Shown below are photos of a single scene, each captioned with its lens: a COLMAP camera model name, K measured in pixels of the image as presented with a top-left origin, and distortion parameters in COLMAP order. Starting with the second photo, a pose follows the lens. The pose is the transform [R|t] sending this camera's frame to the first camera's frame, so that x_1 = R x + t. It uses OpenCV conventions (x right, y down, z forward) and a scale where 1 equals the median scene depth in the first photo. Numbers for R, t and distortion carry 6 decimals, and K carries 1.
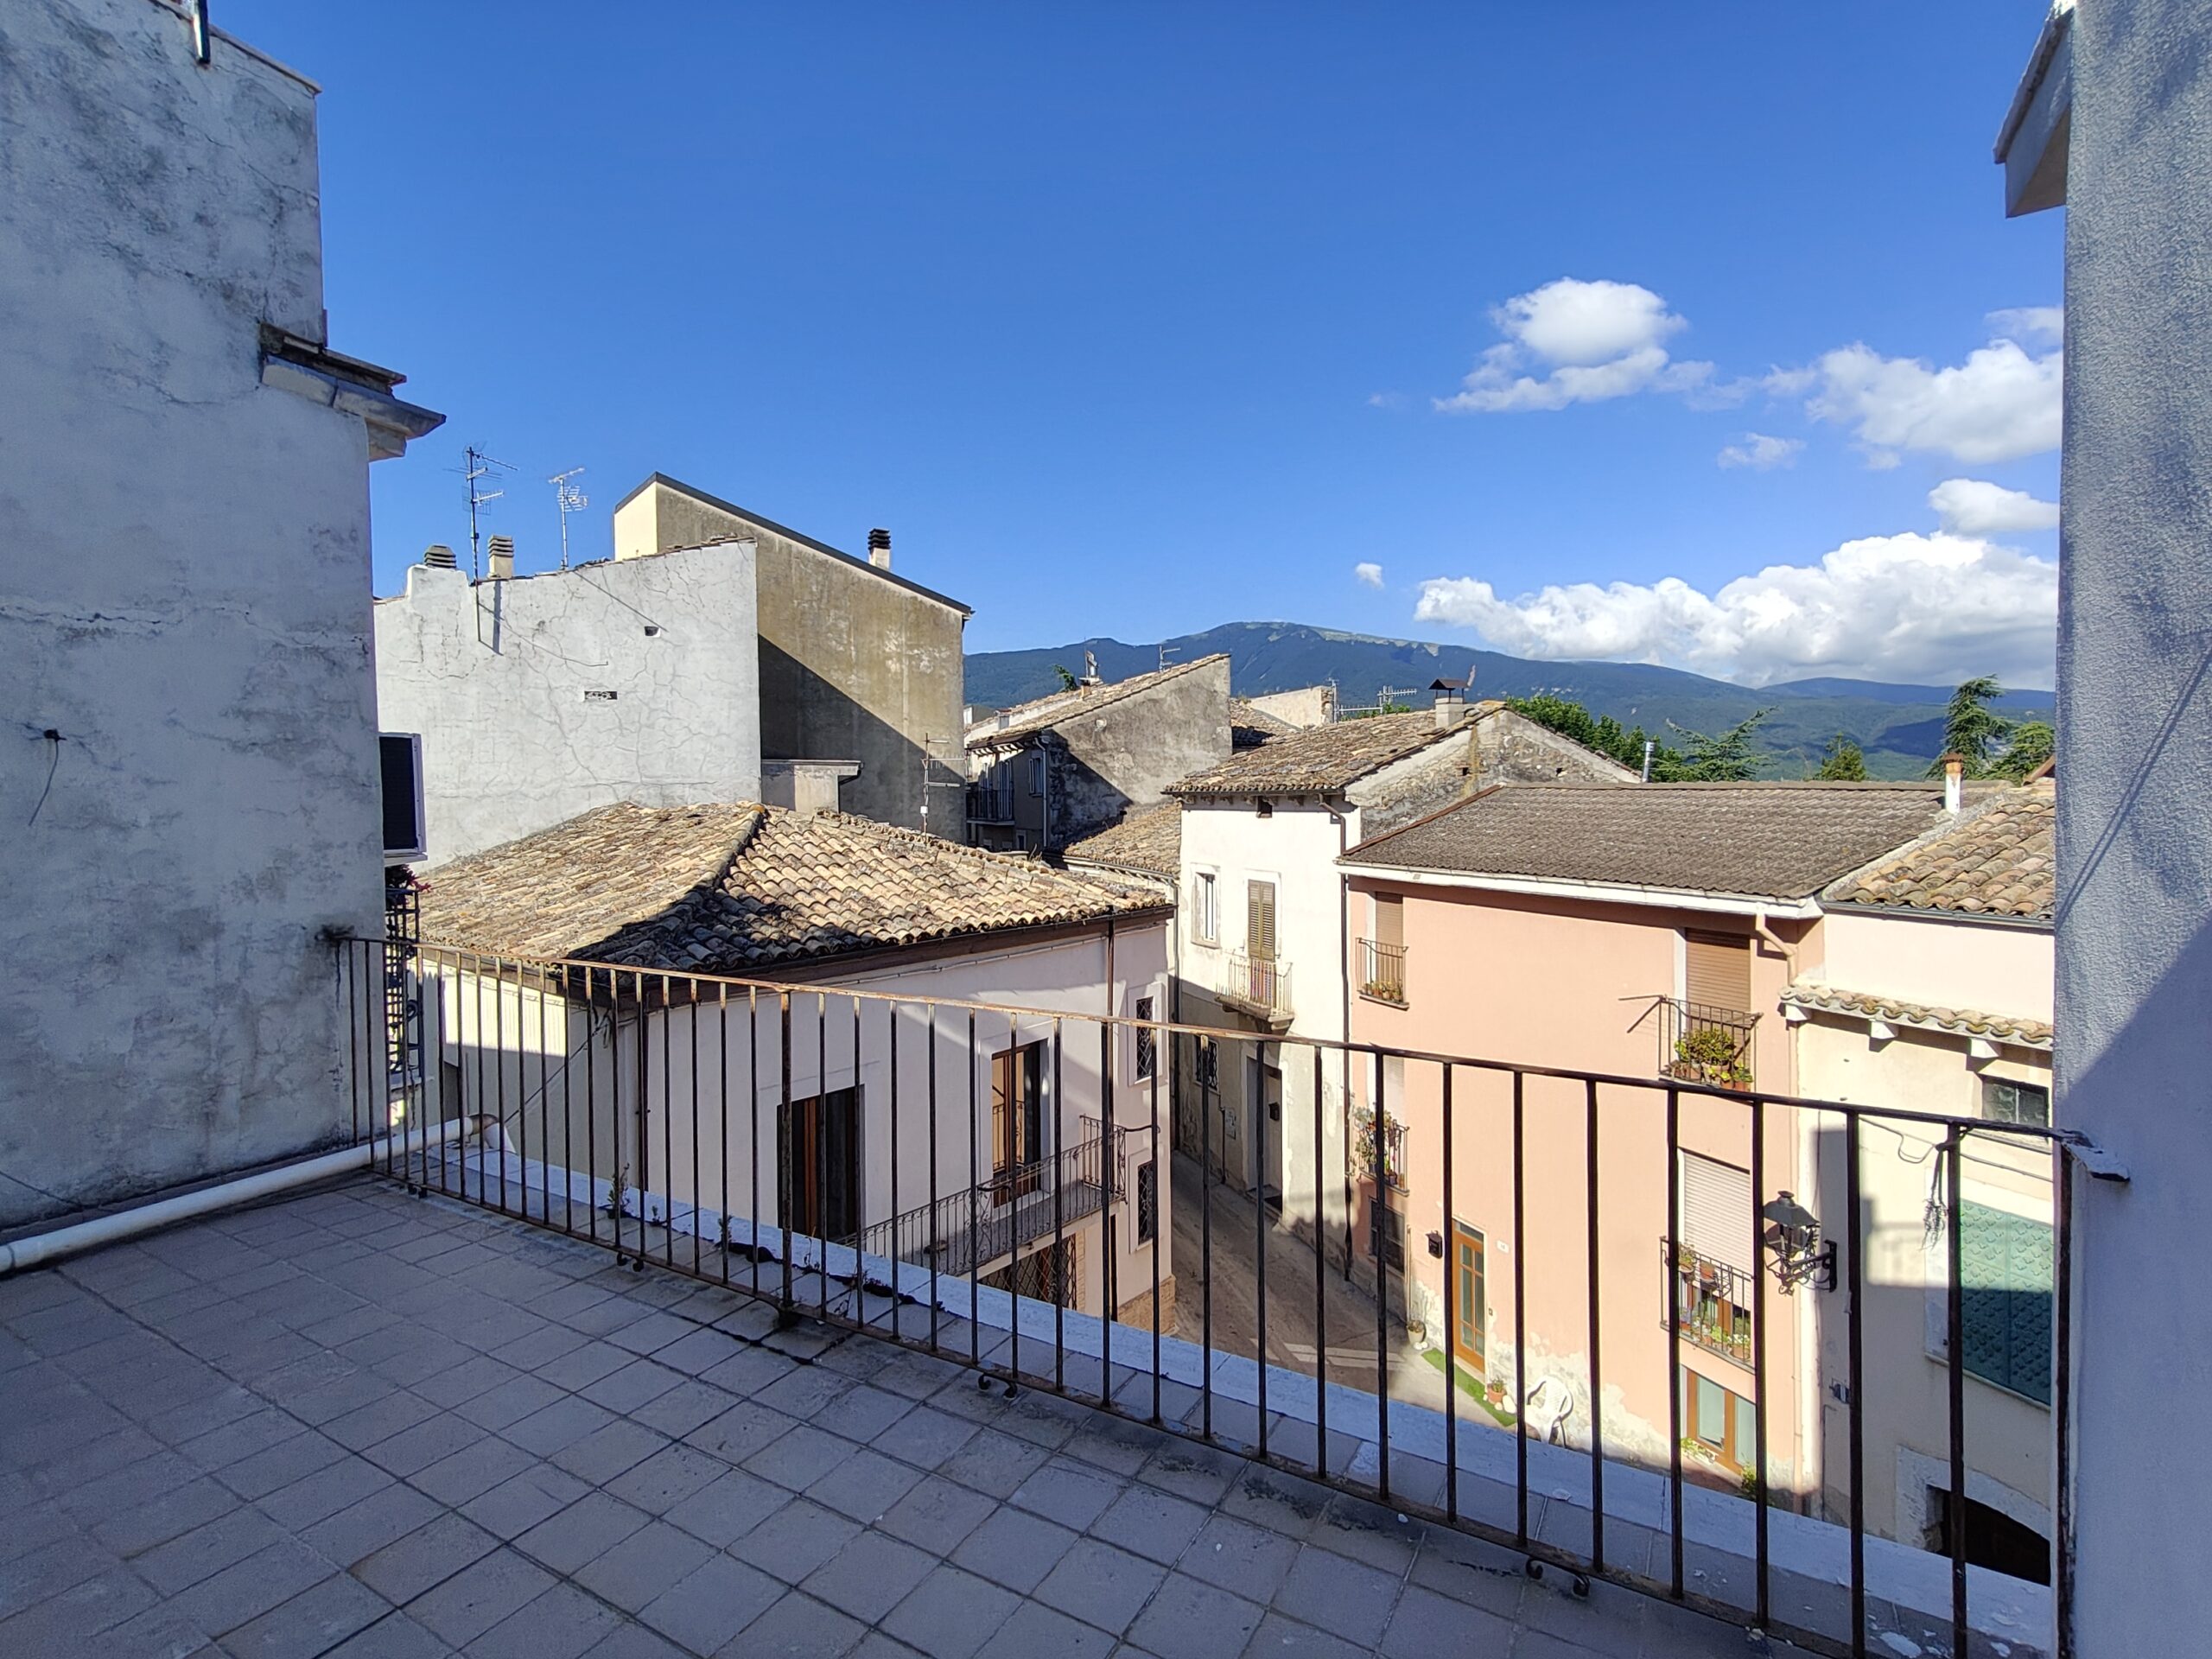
lens RADIAL K [[1043.2, 0, 1115.6], [0, 1043.2, 820.1], [0, 0, 1]] dist [0.016038, -0.006861]
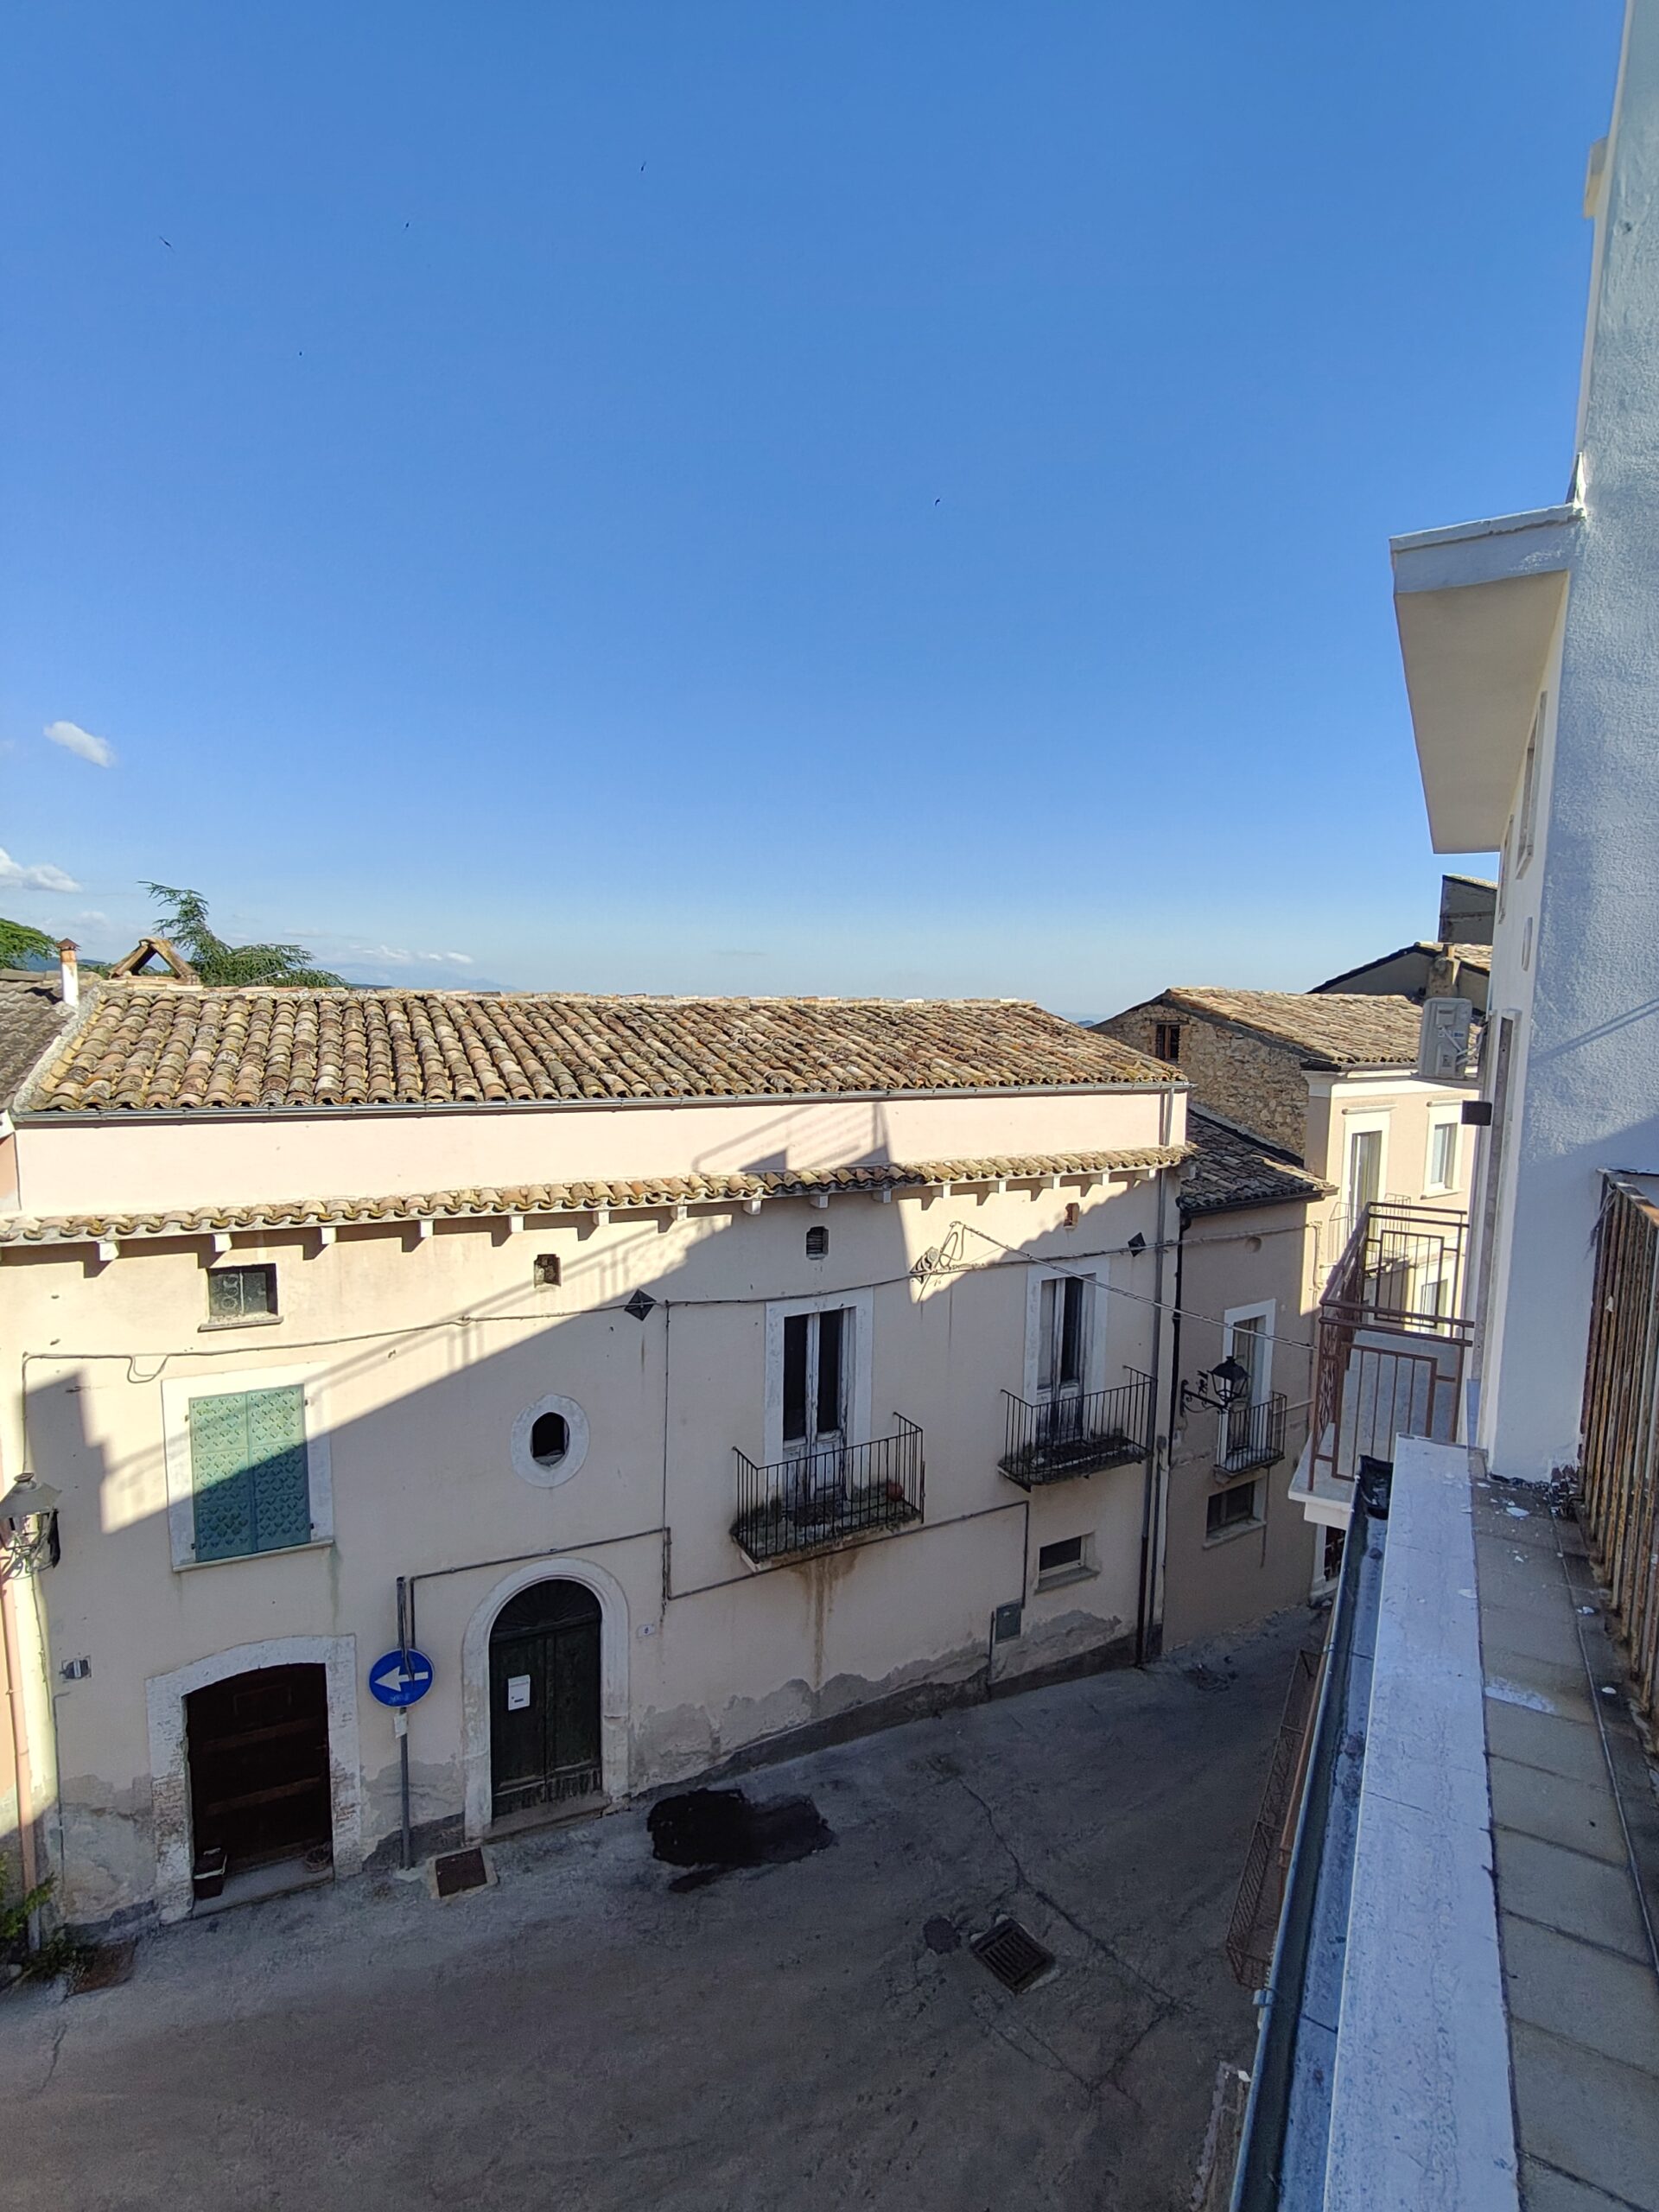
lens RADIAL K [[1043.2, 0, 842.9], [0, 1043.2, 1120.1], [0, 0, 1]] dist [0.016038, -0.006861]
pose [[-0.009581, -0.102296, 0.994708, -0.125512], [0.005636, 0.994732, 0.102352, 0.002008], [-0.999938, 0.006586, -0.008954, 0.321493]]
